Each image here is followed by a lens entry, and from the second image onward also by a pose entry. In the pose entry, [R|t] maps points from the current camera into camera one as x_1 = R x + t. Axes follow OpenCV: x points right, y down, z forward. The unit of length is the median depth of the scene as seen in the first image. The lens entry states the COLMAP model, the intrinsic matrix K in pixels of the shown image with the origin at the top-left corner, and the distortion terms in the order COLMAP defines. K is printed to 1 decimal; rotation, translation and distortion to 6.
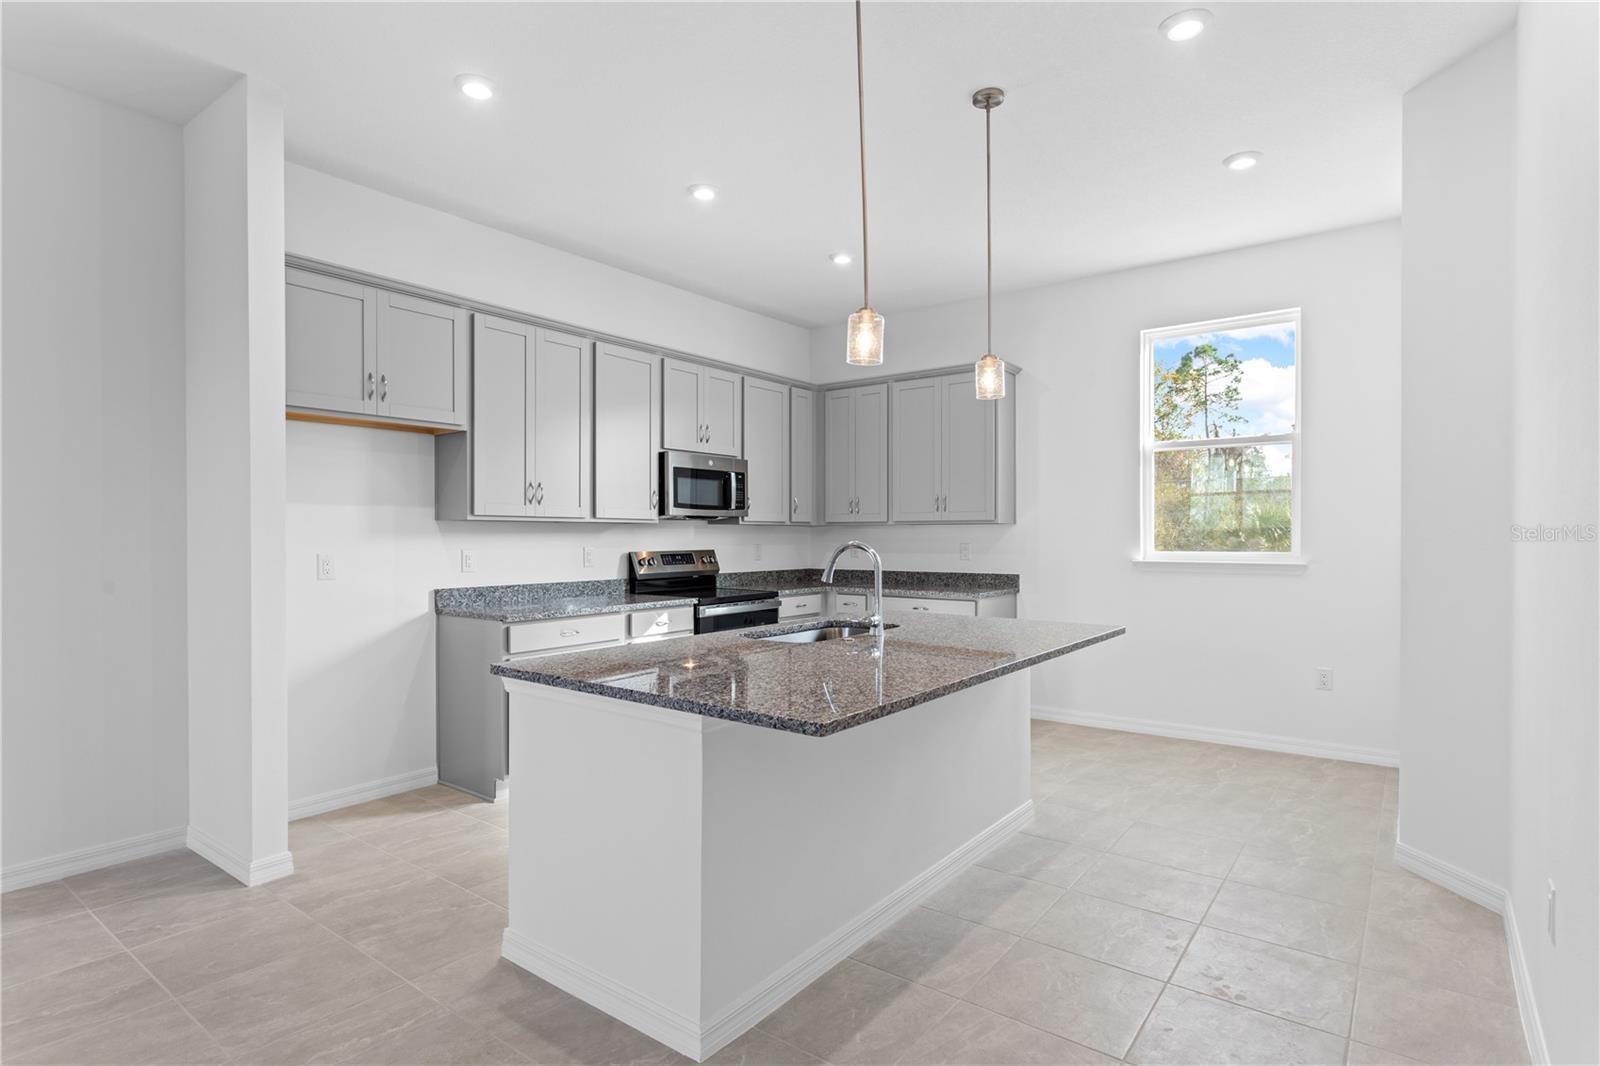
lens RADIAL K [[807.7, 0, 837.5], [0, 807.7, 538.4], [0, 0, 1]] dist [-0.003767, 0.000418]
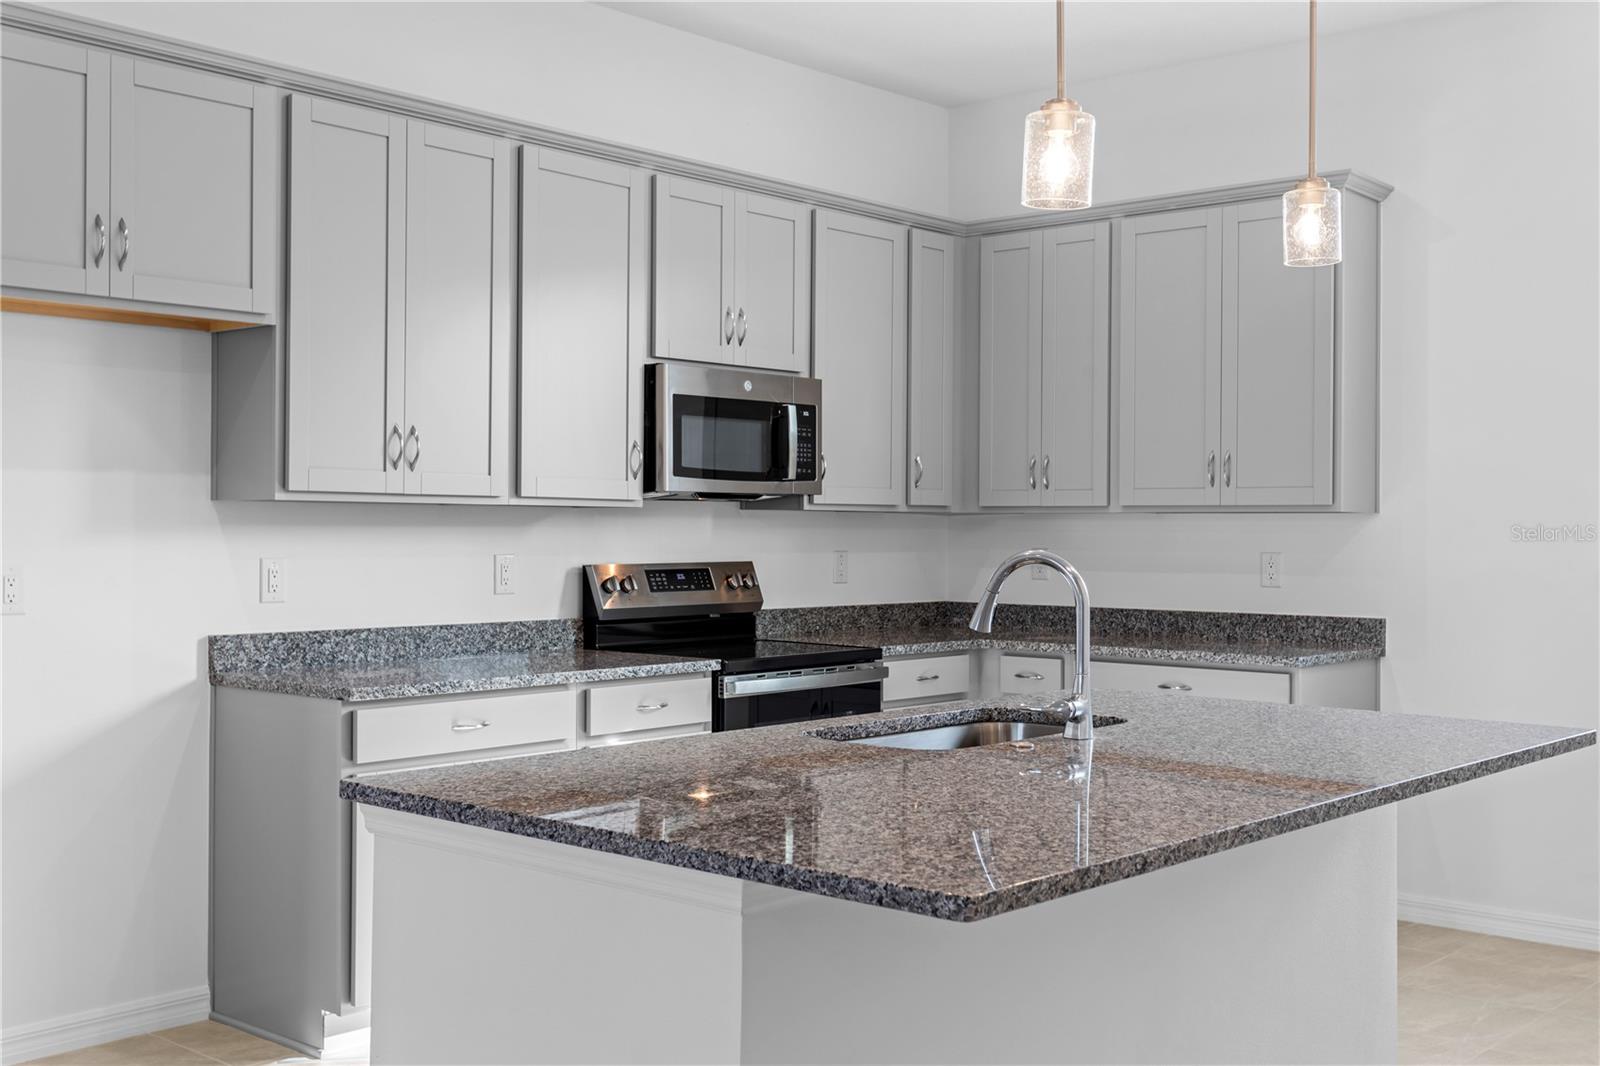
lens RADIAL K [[1721.3, 0, 884.8], [0, 1721.3, 505.8], [0, 0, 1]] dist [0.009433, 0.000000]
pose [[0.997516, 0.006882, -0.070107, 0.001421], [-0.008078, 0.999826, -0.016792, -0.003733], [0.069979, 0.017317, 0.997398, -0.052492]]
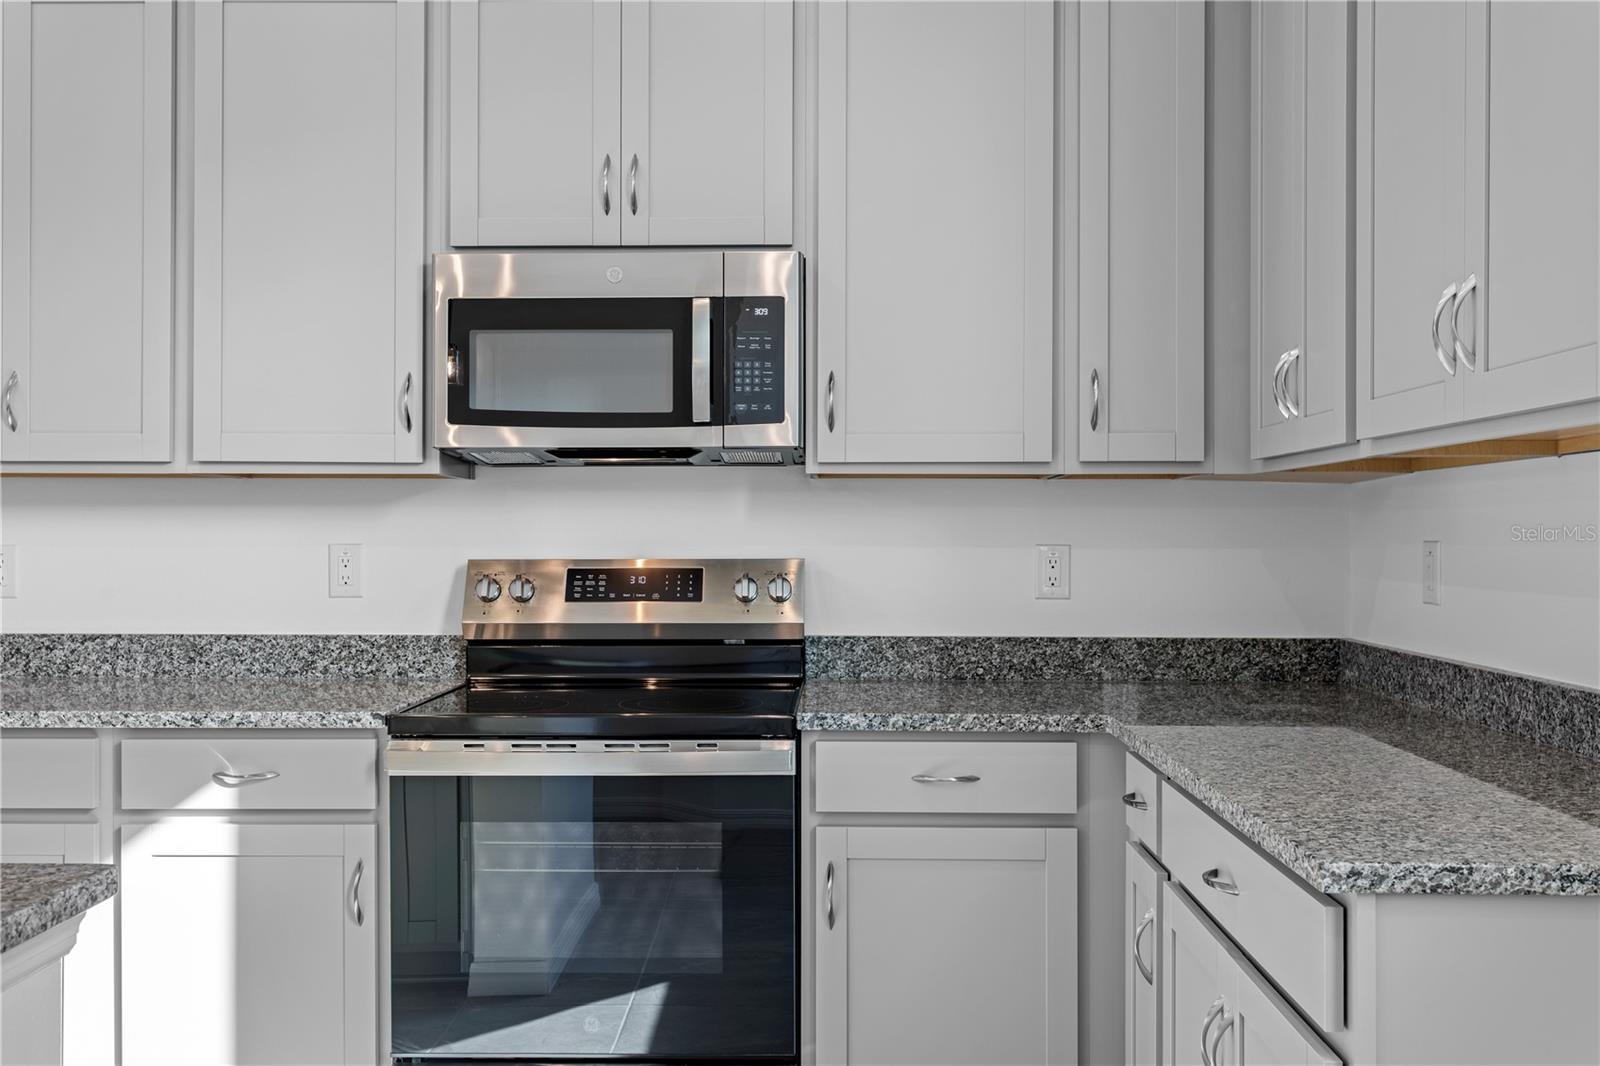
lens RADIAL K [[1547.3, 0, 800.6], [0, 1547.3, 524.5], [0, 0, 1]] dist [0.011929, 0.000000]
pose [[0.564281, 0.001455, -0.825582, 0.440665], [-0.006604, 0.999974, -0.002751, 0.003110], [0.825557, 0.007004, 0.564276, 0.866430]]
